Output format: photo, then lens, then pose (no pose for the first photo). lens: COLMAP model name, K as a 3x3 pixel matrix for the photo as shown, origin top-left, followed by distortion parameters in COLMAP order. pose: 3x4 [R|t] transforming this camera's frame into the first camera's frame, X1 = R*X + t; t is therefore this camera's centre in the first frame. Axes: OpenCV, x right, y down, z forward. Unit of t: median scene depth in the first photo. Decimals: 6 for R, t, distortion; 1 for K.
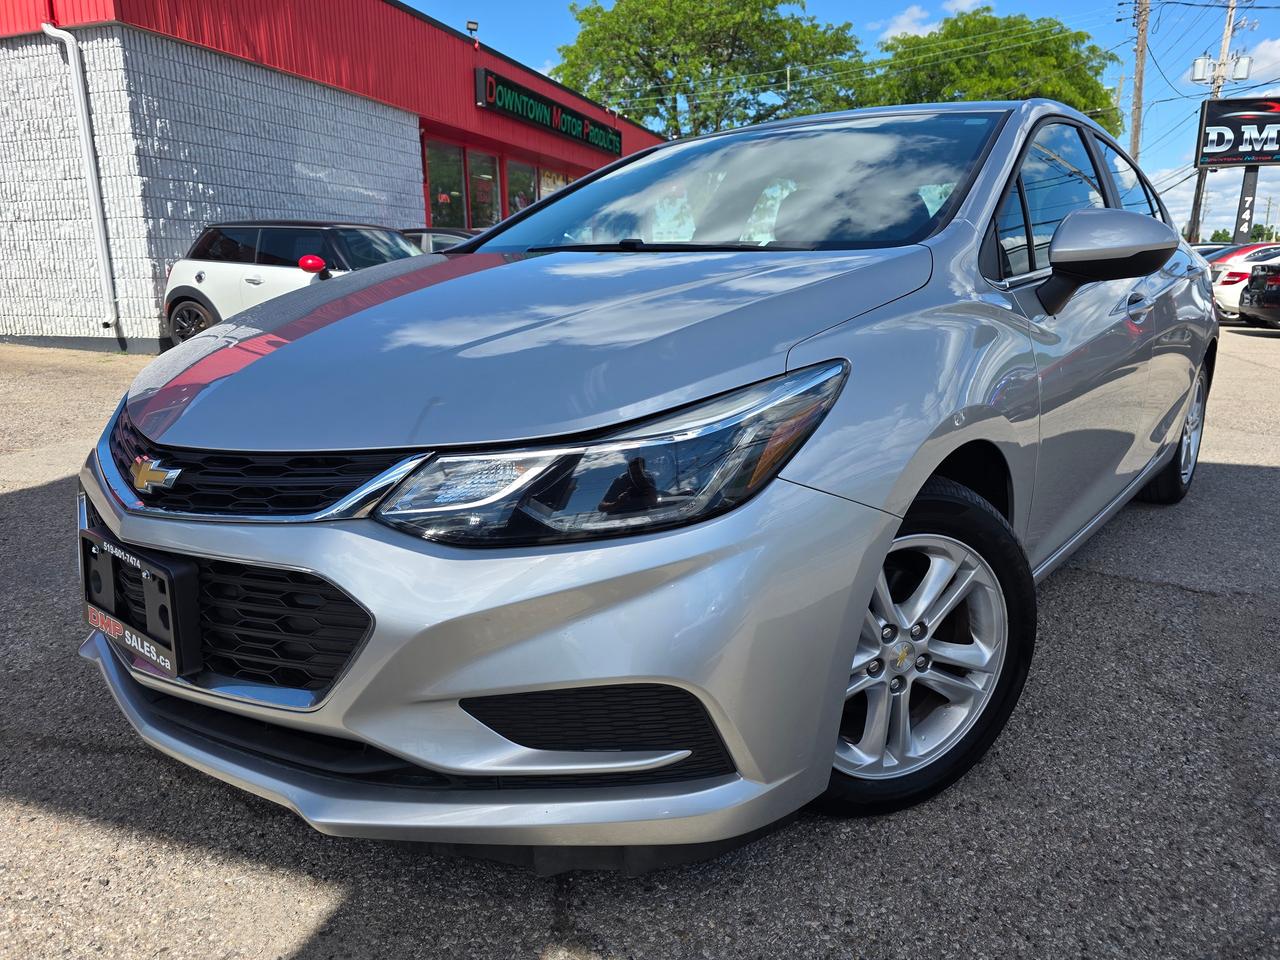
lens RADIAL K [[883.1, 0, 643.0], [0, 883.1, 474.2], [0, 0, 1]] dist [0.044861, -0.047965]
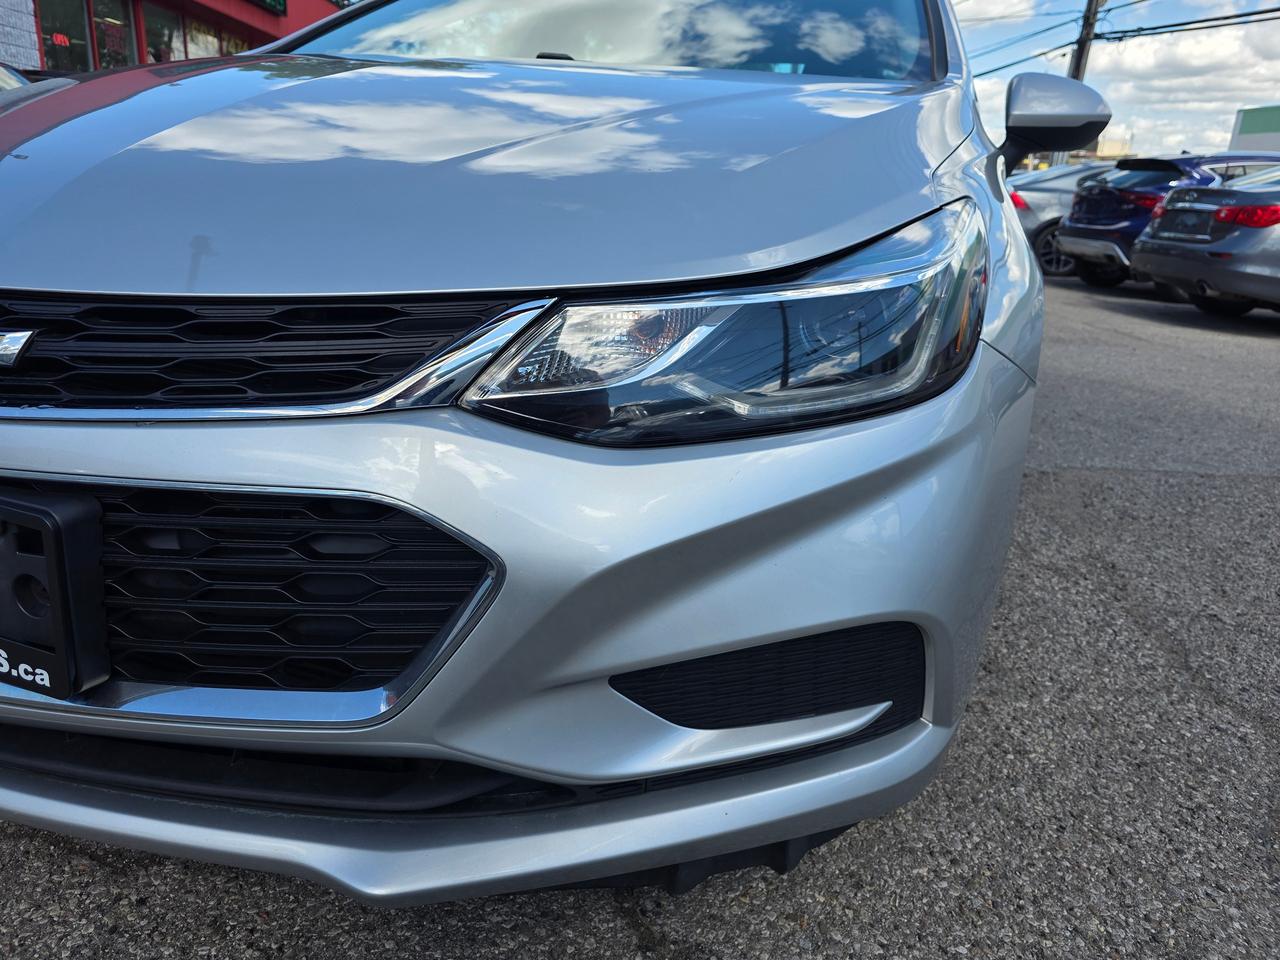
lens RADIAL K [[883.1, 0, 629.6], [0, 883.1, 468.5], [0, 0, 1]] dist [0.044861, -0.047965]
pose [[0.937287, -0.049311, 0.345052, -0.299839], [0.016304, 0.995061, 0.097916, 0.025619], [-0.348176, -0.086149, 0.933462, 0.282950]]
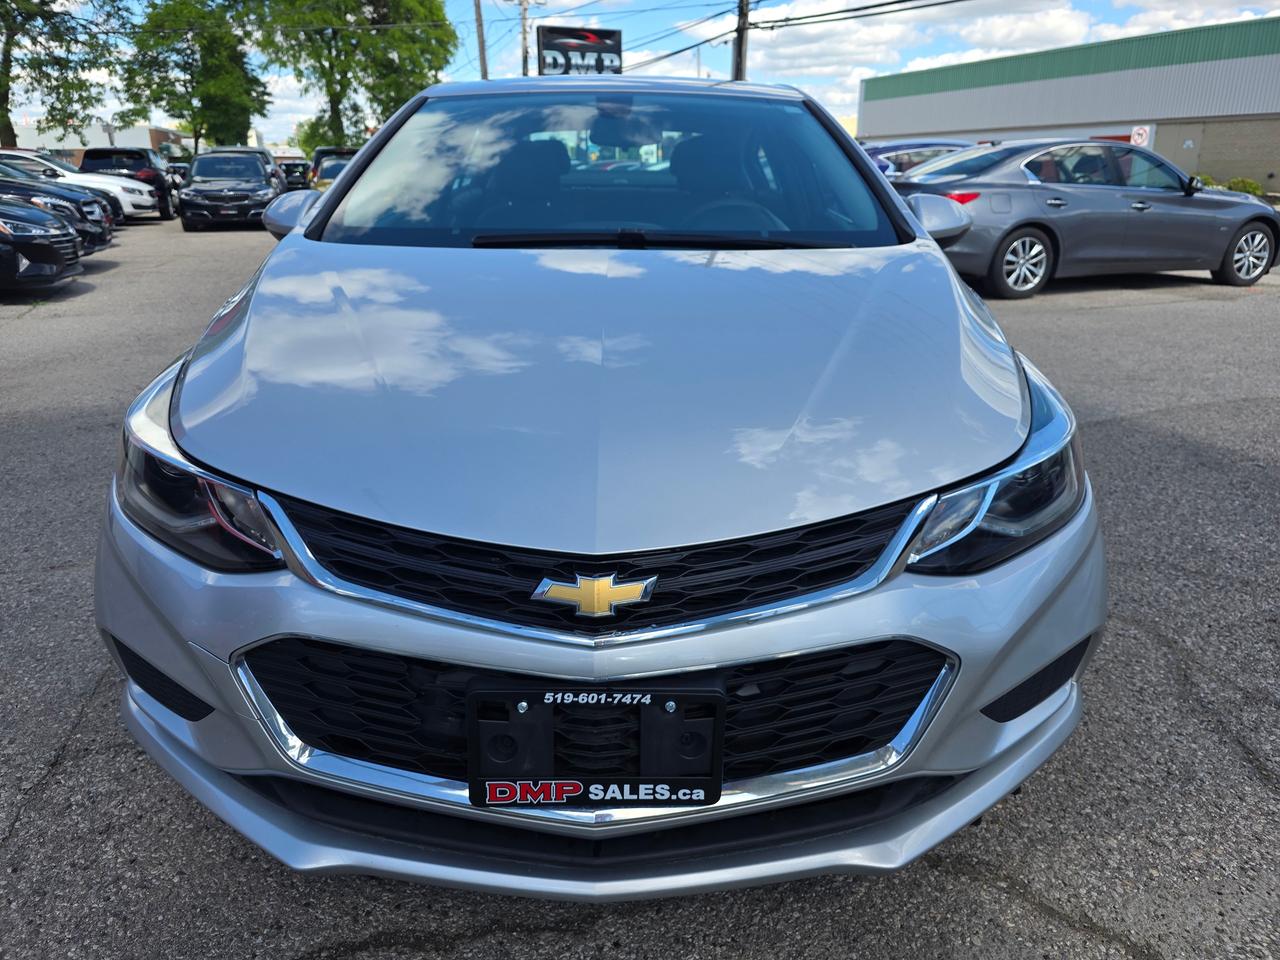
lens RADIAL K [[883.1, 0, 637.6], [0, 883.1, 474.6], [0, 0, 1]] dist [0.044861, -0.047965]
pose [[0.764752, -0.208162, 0.609774, -0.841751], [0.143945, 0.977653, 0.153217, -0.191281], [-0.628041, -0.029399, 0.777625, 0.293590]]
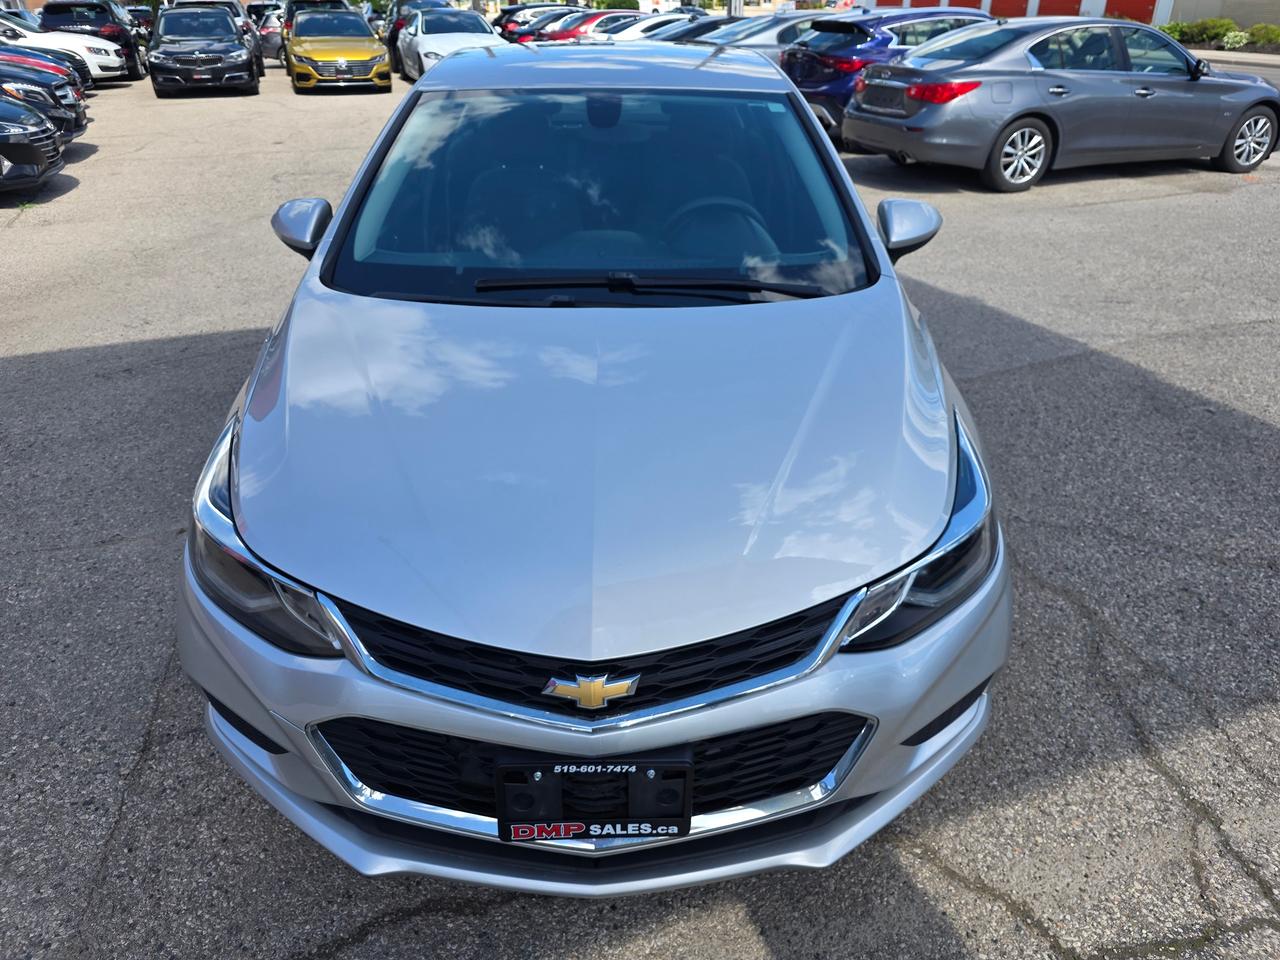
lens RADIAL K [[883.1, 0, 644.8], [0, 883.1, 473.8], [0, 0, 1]] dist [0.044861, -0.047965]
pose [[0.756530, -0.310720, 0.575427, -0.868348], [0.149050, 0.938680, 0.310910, -0.468839], [-0.636747, -0.149446, 0.756452, 0.176865]]
